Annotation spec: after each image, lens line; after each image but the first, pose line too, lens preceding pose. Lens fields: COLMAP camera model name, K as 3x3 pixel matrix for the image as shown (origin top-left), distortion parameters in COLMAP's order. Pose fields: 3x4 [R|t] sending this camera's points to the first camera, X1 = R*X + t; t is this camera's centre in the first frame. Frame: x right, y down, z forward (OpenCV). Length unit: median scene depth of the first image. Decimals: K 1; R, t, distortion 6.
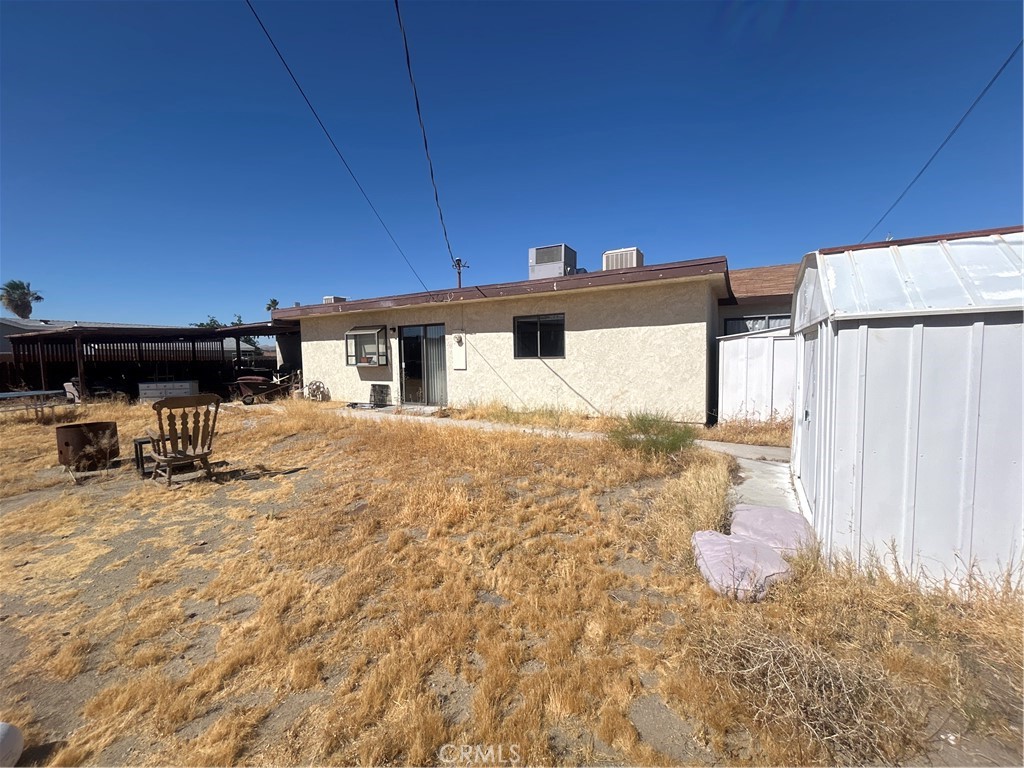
lens RADIAL K [[415.1, 0, 509.6], [0, 415.1, 384.9], [0, 0, 1]] dist [0.001043, 0.000834]
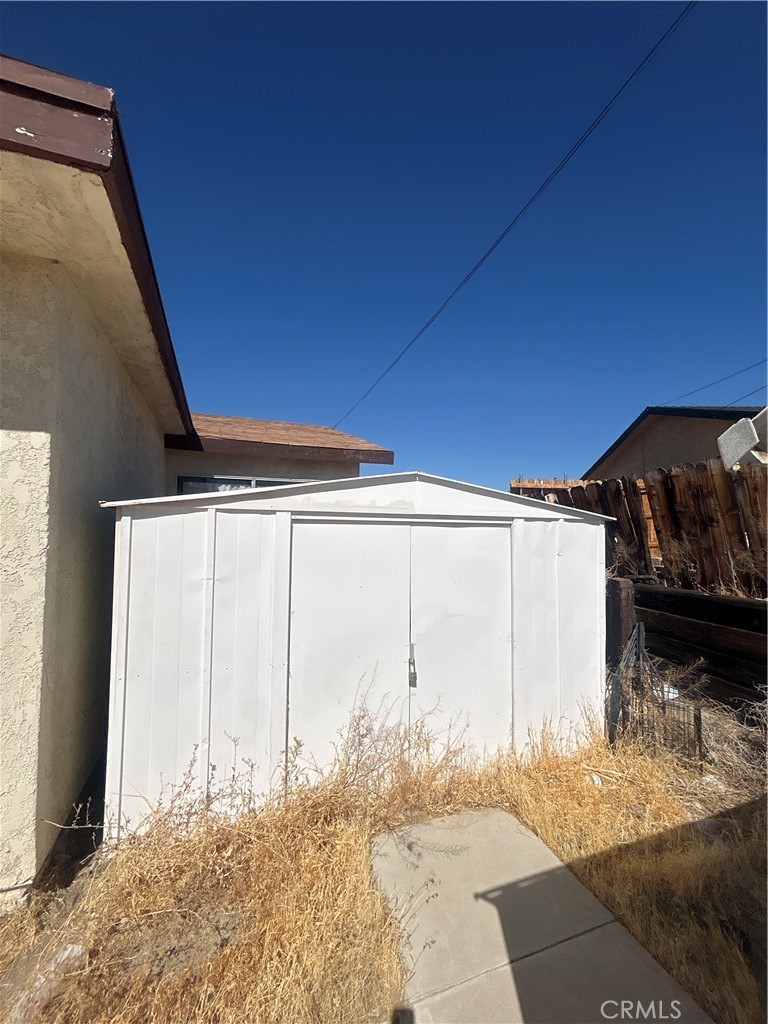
lens RADIAL K [[415.1, 0, 384.3], [0, 415.1, 515.3], [0, 0, 1]] dist [0.001043, 0.000834]
pose [[0.631304, 0.058457, 0.773329, 0.417304], [0.034934, 0.994000, -0.103656, -0.074736], [-0.774748, 0.092454, 0.625474, 0.716771]]
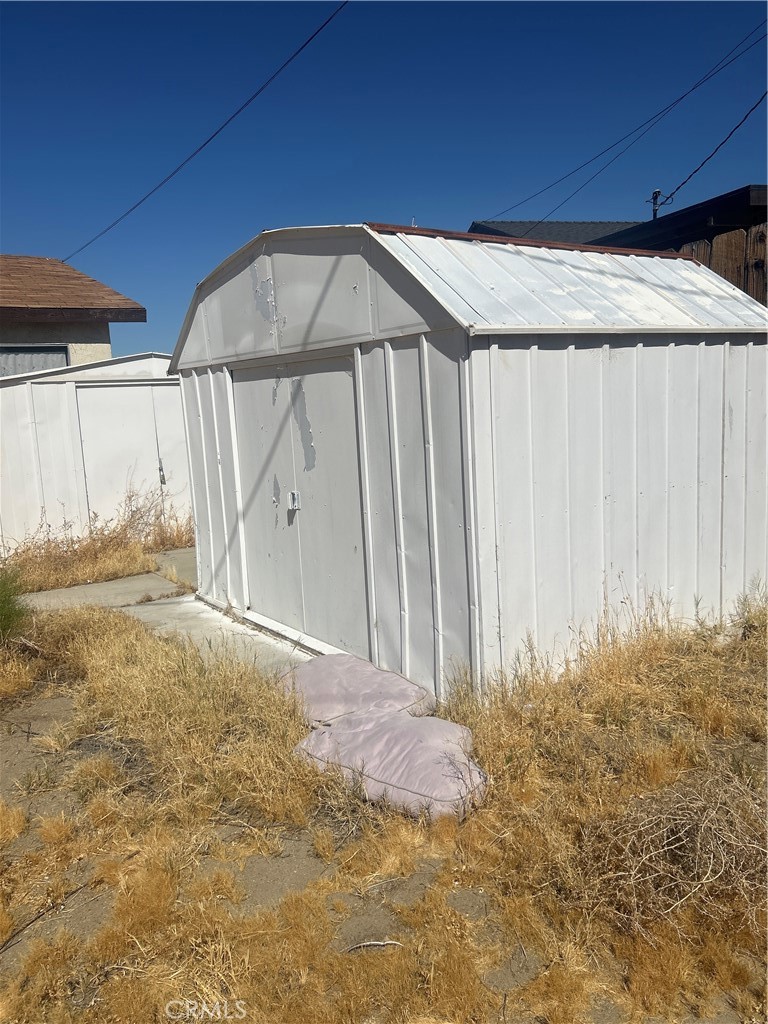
lens RADIAL K [[774.7, 0, 385.5], [0, 774.7, 509.6], [0, 0, 1]] dist [0.046938, -0.045792]
pose [[0.399577, -0.134331, 0.906804, -0.144297], [0.109897, 0.989090, 0.098096, -0.005678], [-0.910088, 0.060459, 0.409981, 0.213584]]
